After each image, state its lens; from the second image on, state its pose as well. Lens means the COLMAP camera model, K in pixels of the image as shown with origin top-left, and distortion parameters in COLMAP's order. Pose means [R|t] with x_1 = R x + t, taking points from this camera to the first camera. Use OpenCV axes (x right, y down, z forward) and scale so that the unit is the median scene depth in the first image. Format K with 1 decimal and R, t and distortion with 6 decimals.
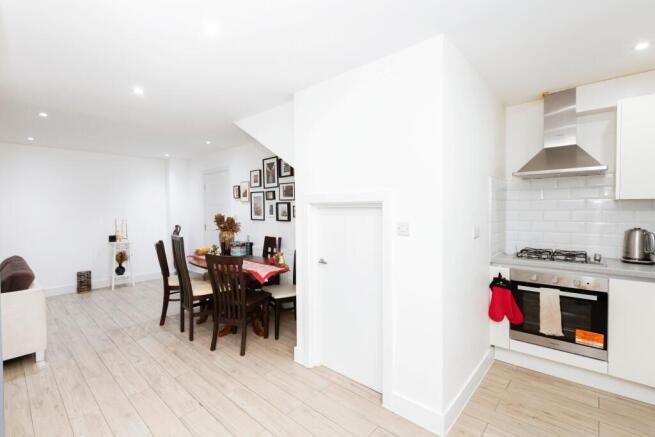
lens RADIAL K [[295.0, 0, 326.6], [0, 295.0, 216.9], [0, 0, 1]] dist [0.000674, -0.000225]
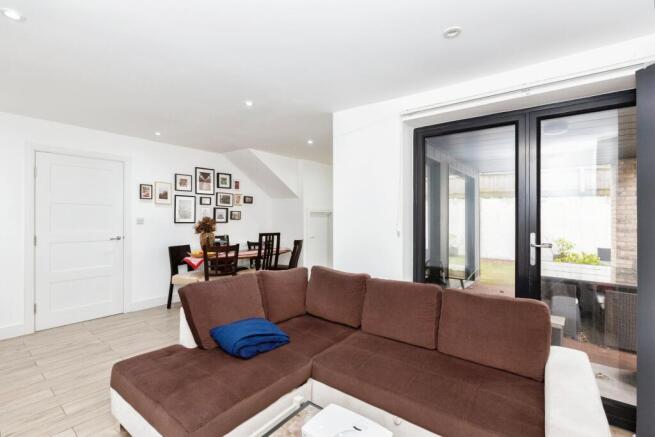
lens RADIAL K [[295.0, 0, 327.2], [0, 295.0, 216.9], [0, 0, 1]] dist [0.000674, -0.000225]
pose [[-0.067547, -0.007900, 0.997685, -1.363837], [0.003710, 0.999960, 0.008169, -0.018144], [-0.997709, 0.004253, -0.067515, 0.599322]]
